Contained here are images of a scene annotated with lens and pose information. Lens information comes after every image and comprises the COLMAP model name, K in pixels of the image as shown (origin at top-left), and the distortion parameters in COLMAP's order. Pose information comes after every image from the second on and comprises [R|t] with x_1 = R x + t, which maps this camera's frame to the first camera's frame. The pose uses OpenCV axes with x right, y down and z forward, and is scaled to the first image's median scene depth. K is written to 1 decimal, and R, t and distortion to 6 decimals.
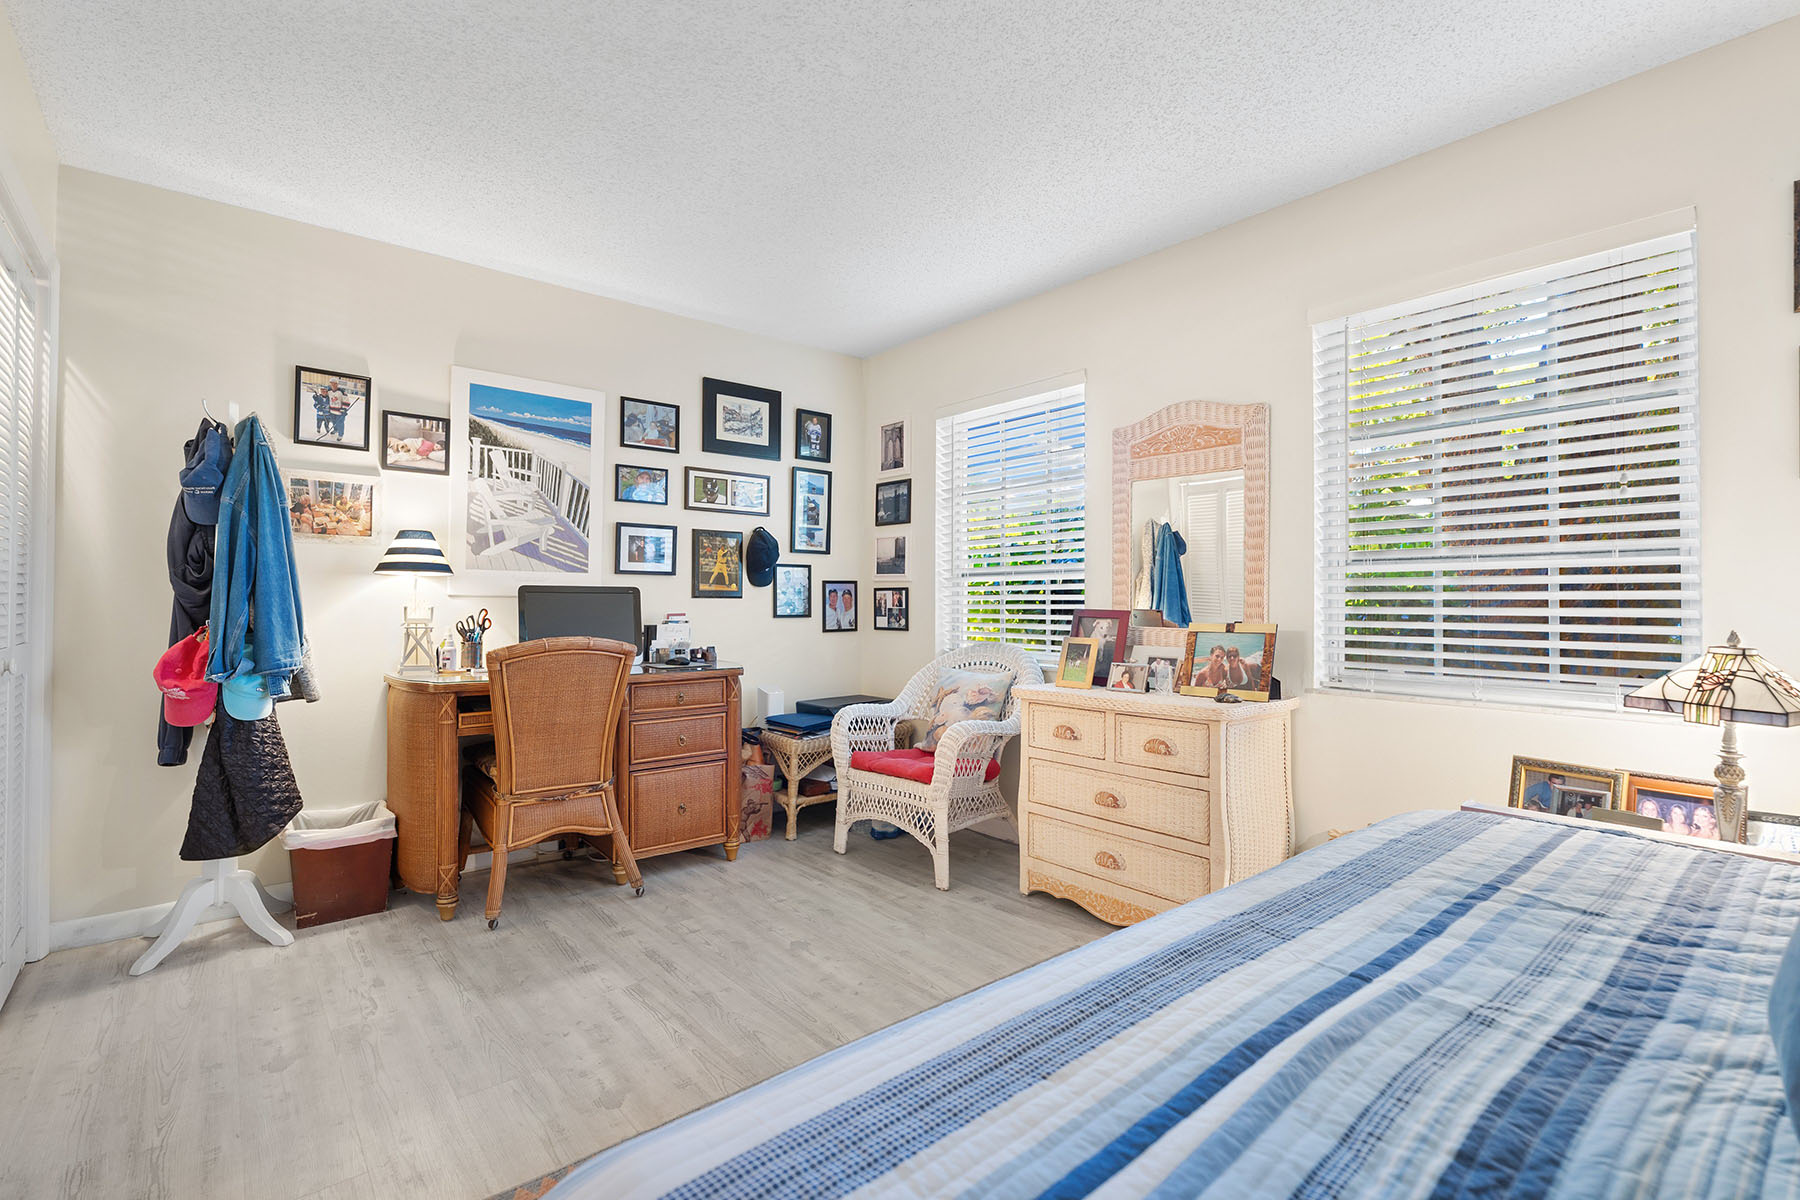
lens RADIAL K [[809.3, 0, 887.3], [0, 809.3, 594.9], [0, 0, 1]] dist [0.004010, 0.000222]
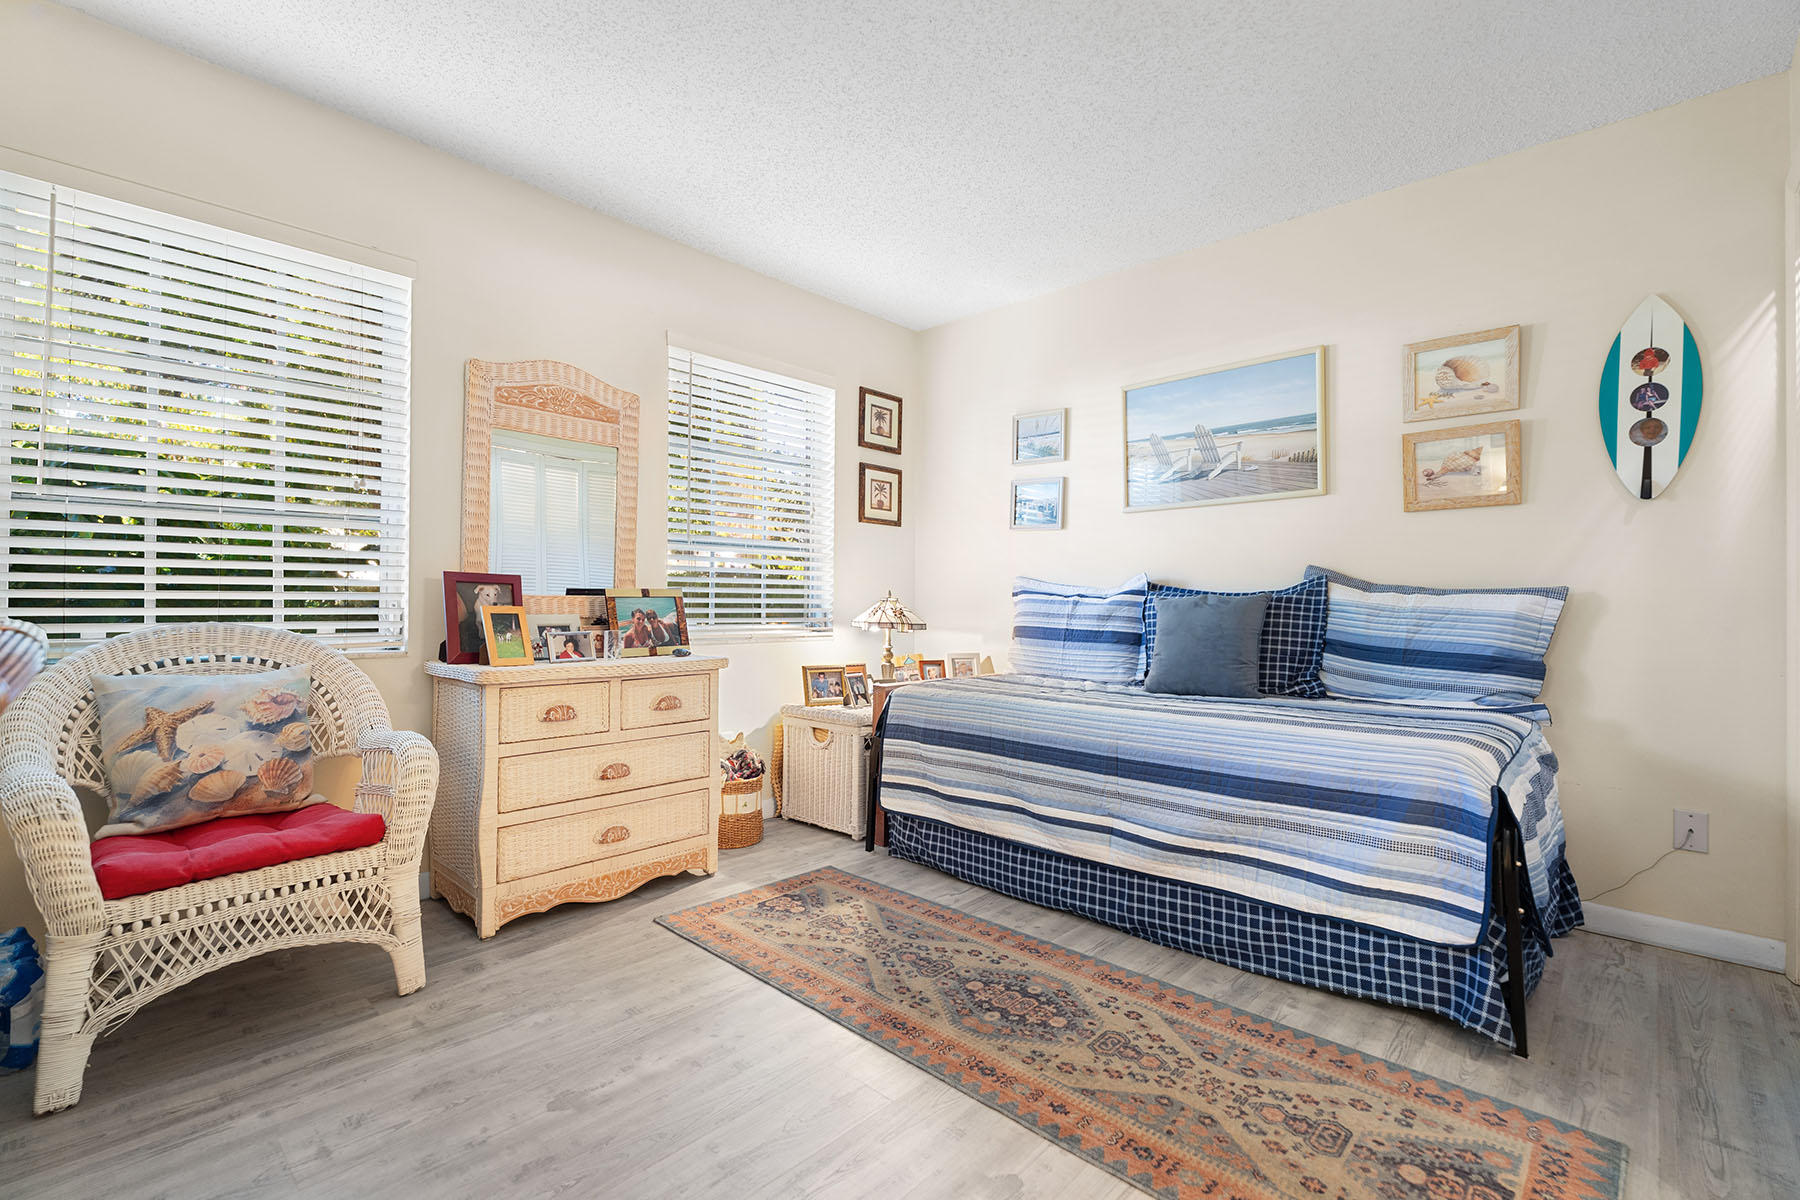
lens RADIAL K [[809.3, 0, 887.3], [0, 809.3, 594.9], [0, 0, 1]] dist [0.004010, 0.000222]
pose [[-0.120556, 0.003317, 0.992701, -0.679668], [-0.020188, 0.999779, -0.005792, 0.040720], [-0.992501, -0.020739, -0.120462, 0.756627]]
